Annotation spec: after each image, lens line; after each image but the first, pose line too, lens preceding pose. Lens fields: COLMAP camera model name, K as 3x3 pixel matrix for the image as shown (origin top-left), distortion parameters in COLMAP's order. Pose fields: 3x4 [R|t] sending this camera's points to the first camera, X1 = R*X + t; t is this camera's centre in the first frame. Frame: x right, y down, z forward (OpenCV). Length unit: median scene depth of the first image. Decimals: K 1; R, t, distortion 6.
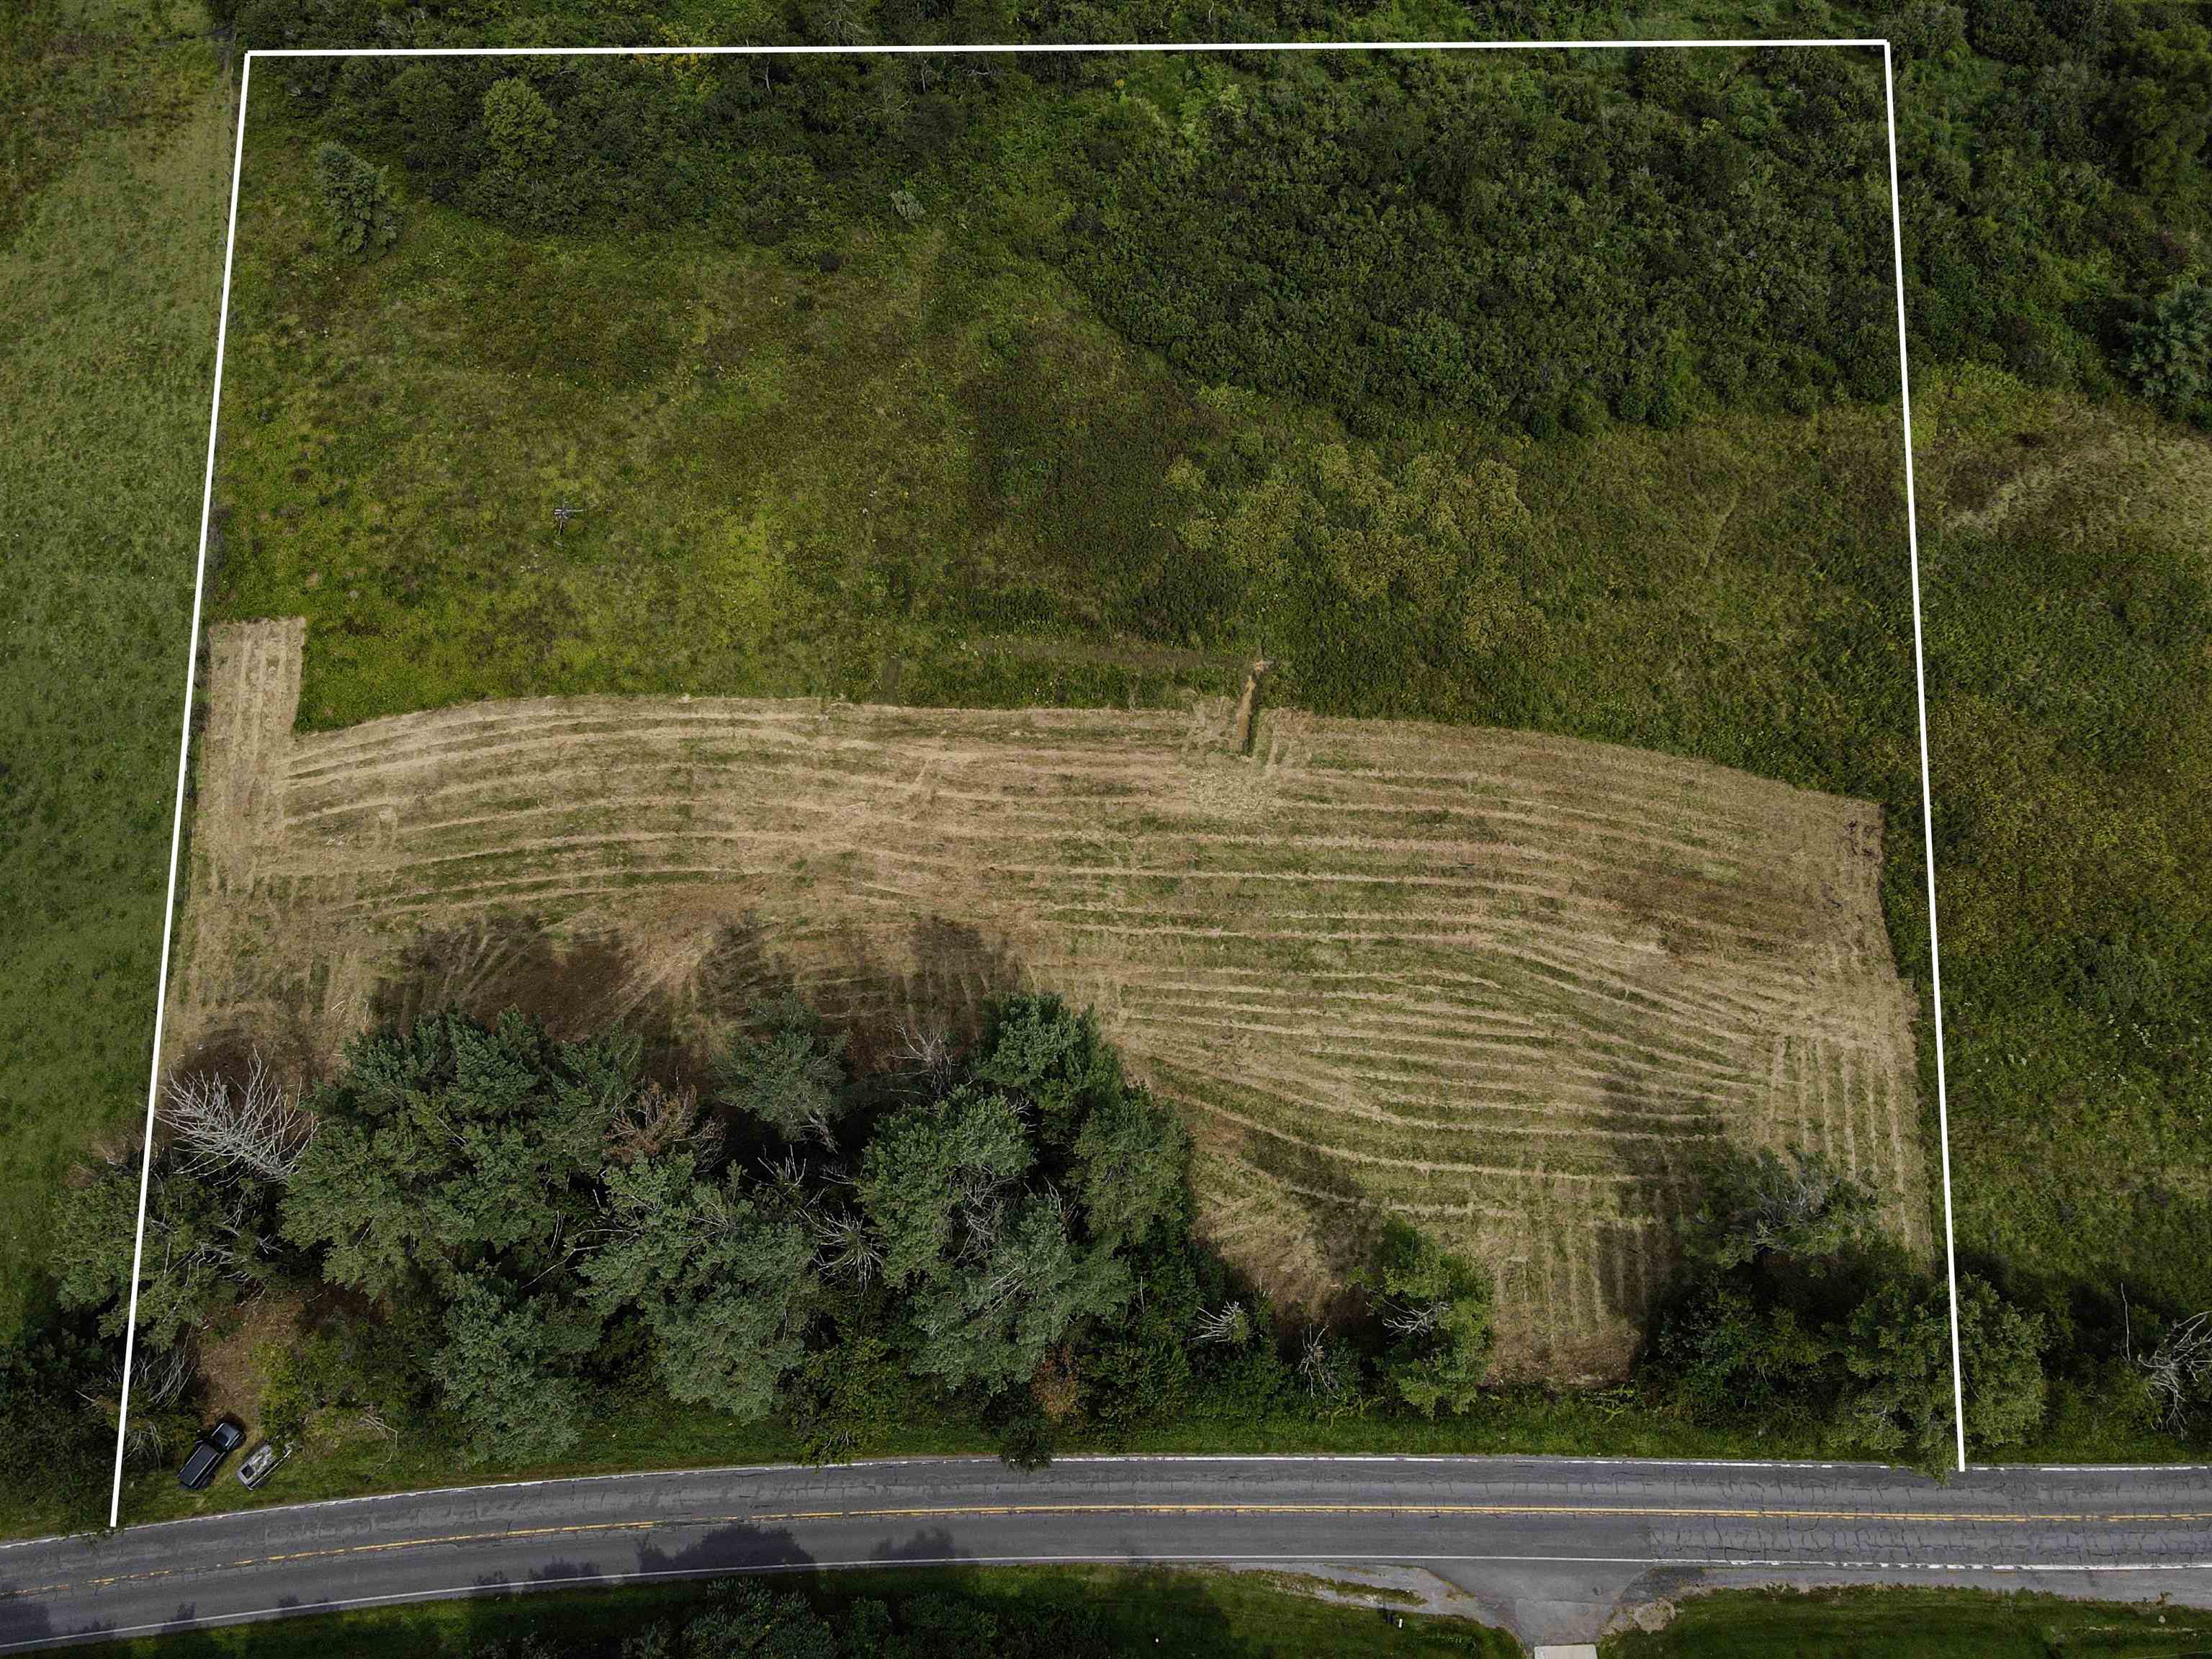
lens RADIAL K [[1619.0, 0, 1103.5], [0, 1619.0, 831.6], [0, 0, 1]] dist [0.004539, 0.030969]
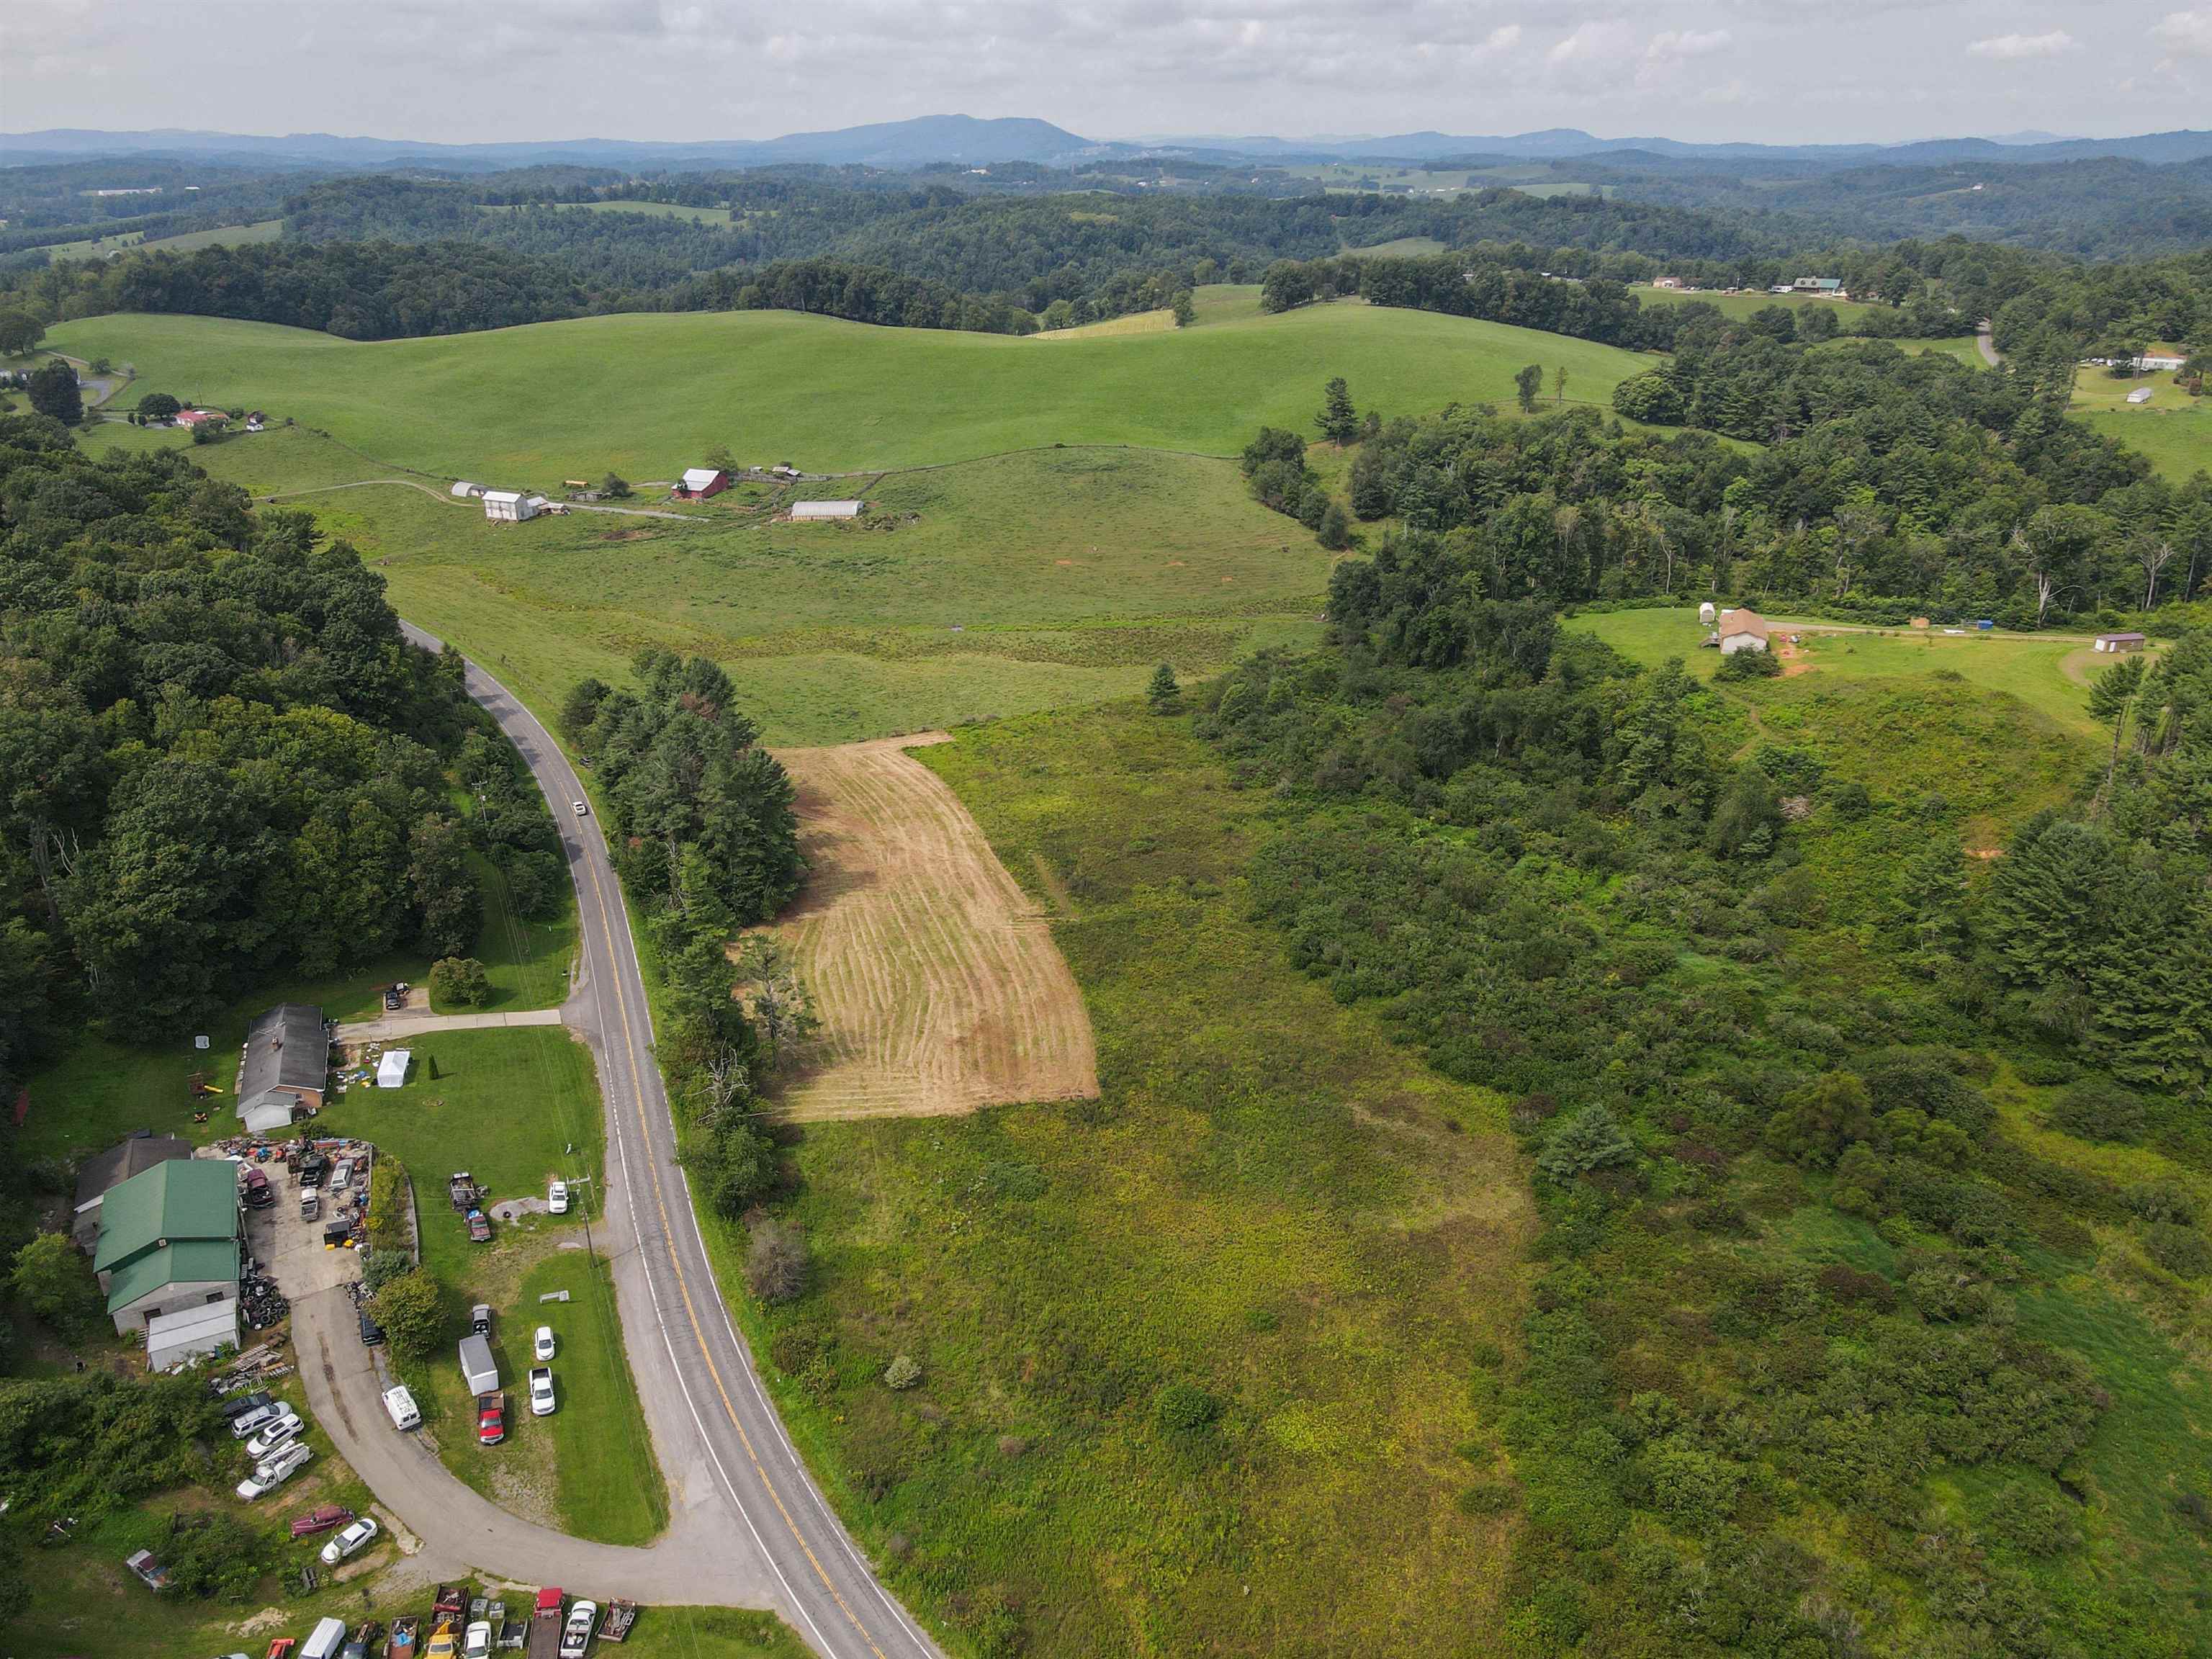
lens RADIAL K [[1619.0, 0, 1103.5], [0, 1619.0, 831.6], [0, 0, 1]] dist [0.004539, 0.030969]
pose [[0.351675, 0.372472, -0.858830, 1.699983], [-0.841571, 0.527589, -0.115794, 0.025876], [0.409980, 0.763488, 0.499002, 0.059494]]
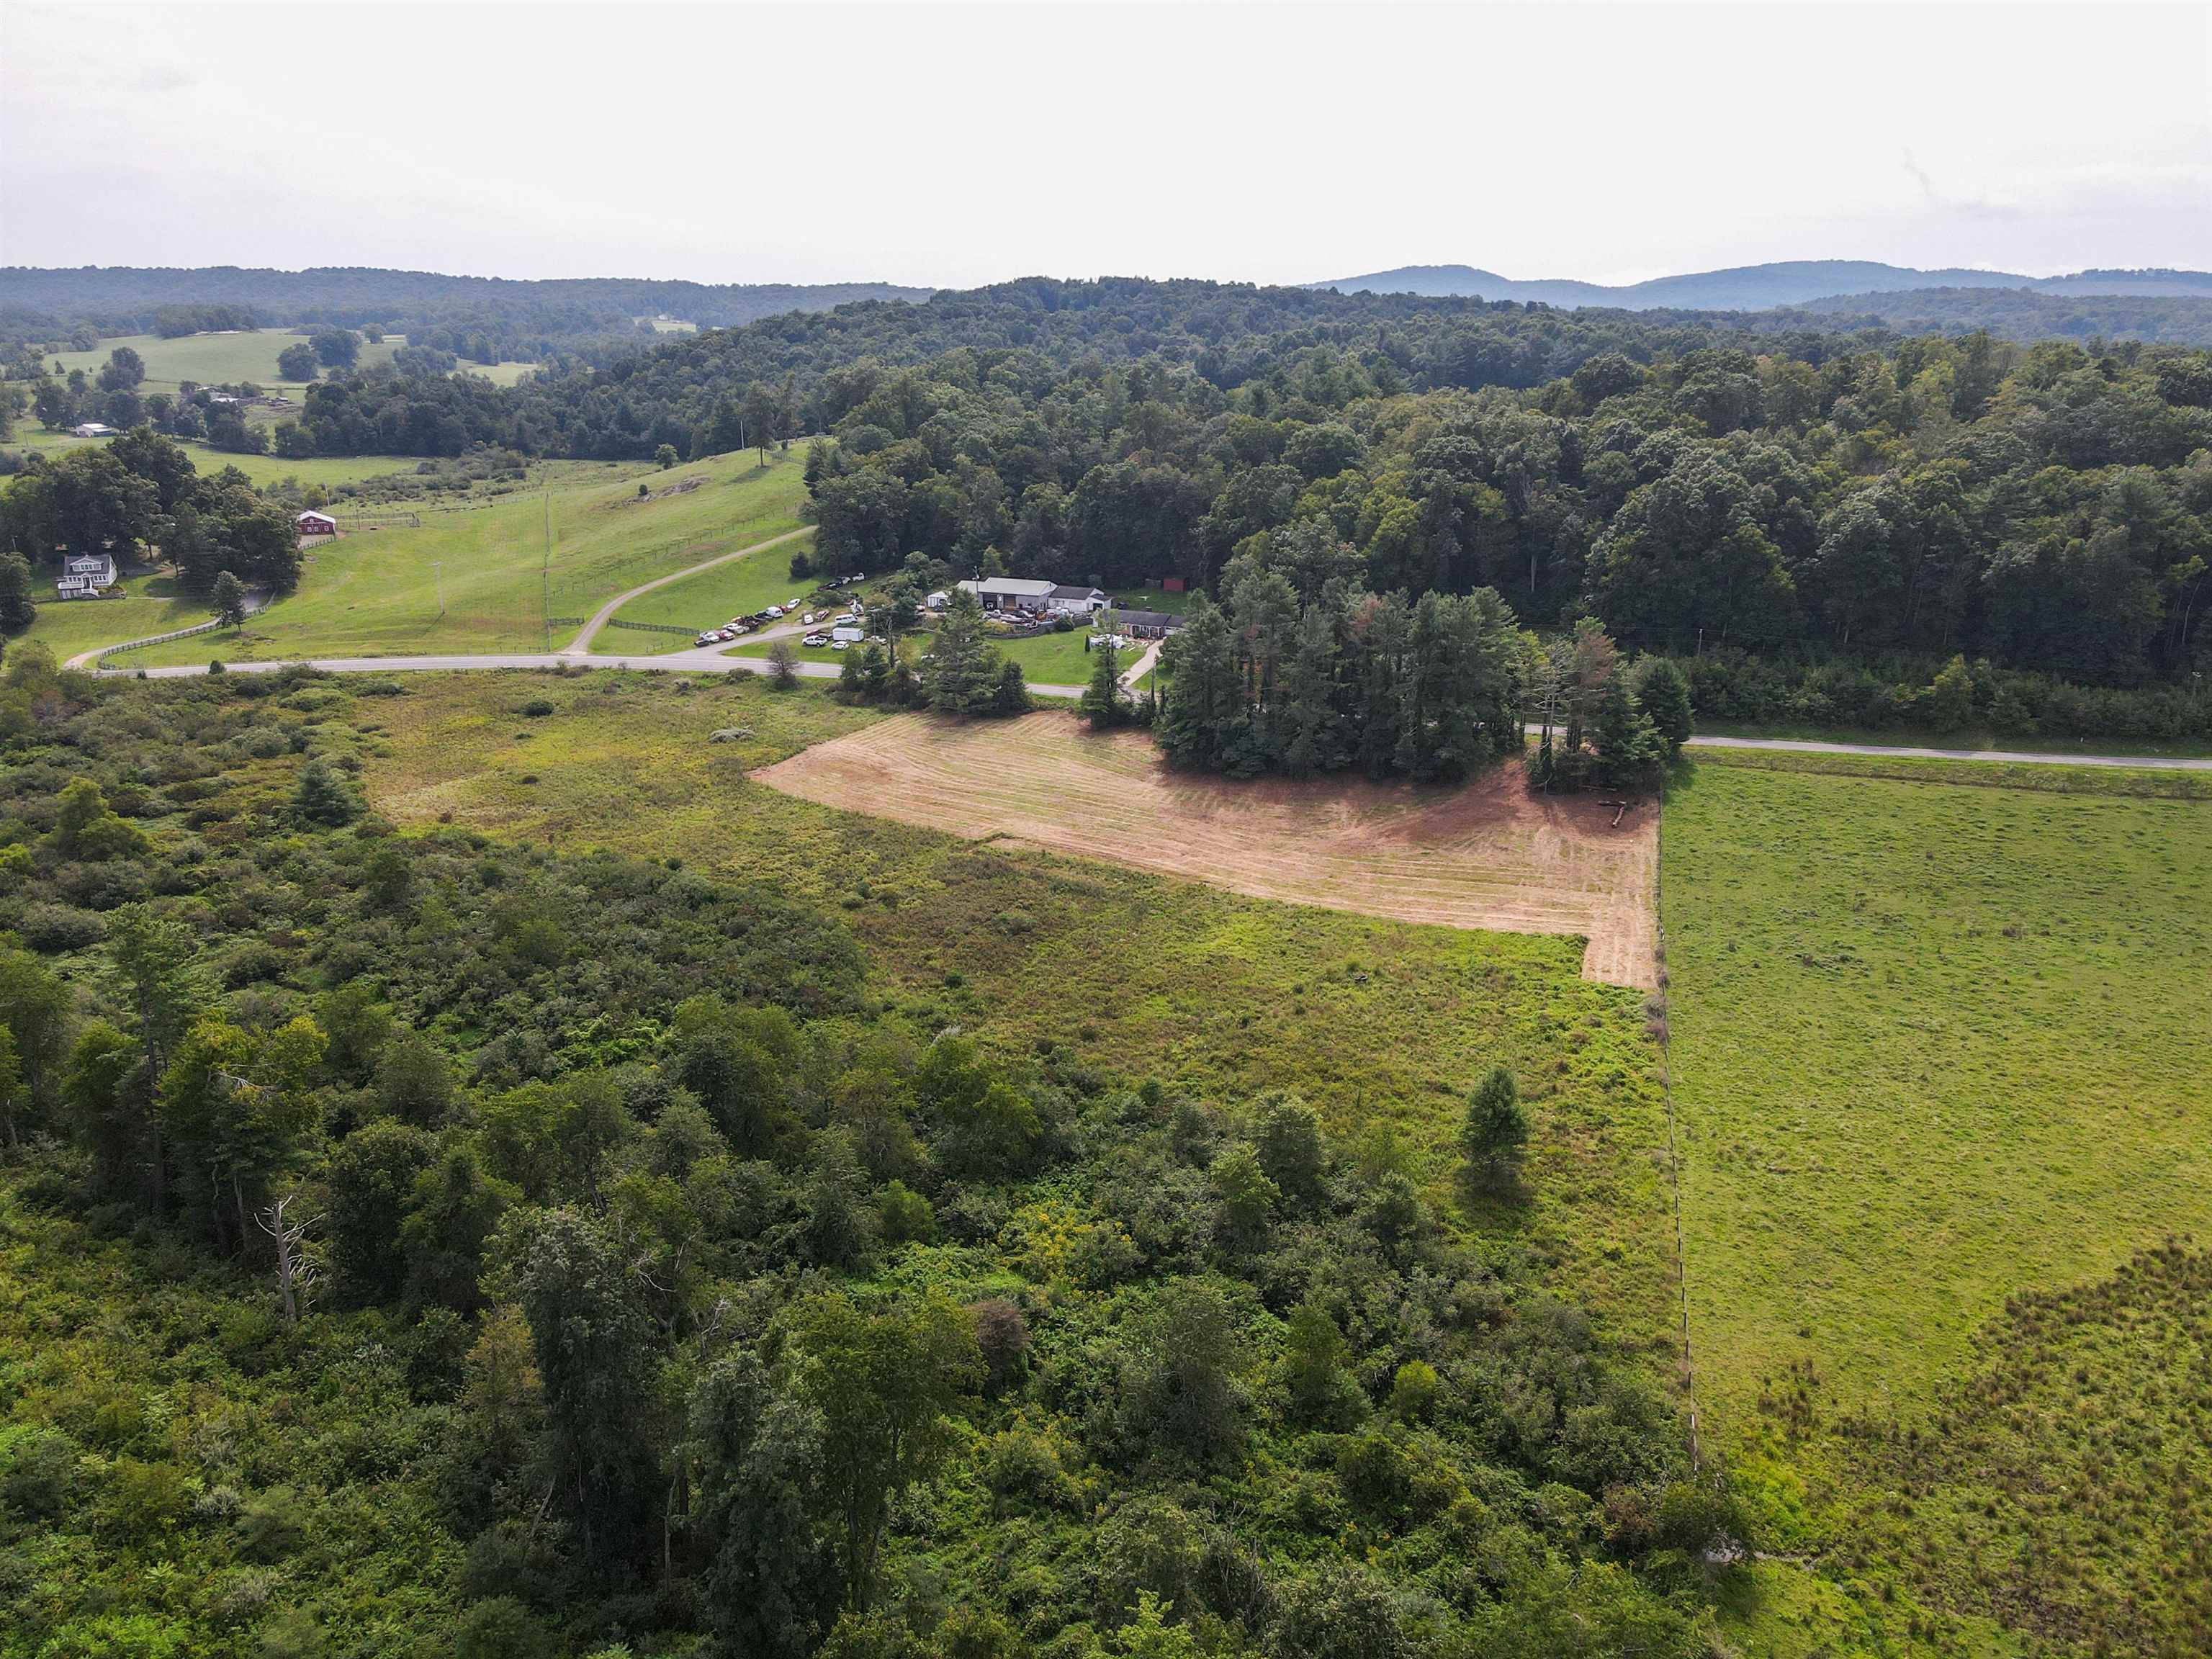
lens RADIAL K [[1619.0, 0, 1103.5], [0, 1619.0, 831.6], [0, 0, 1]] dist [0.004539, 0.030969]
pose [[-0.881869, -0.135815, 0.451510, -0.774031], [0.427766, 0.172285, 0.887318, -1.521507], [-0.198300, 0.975639, -0.093835, 1.170435]]
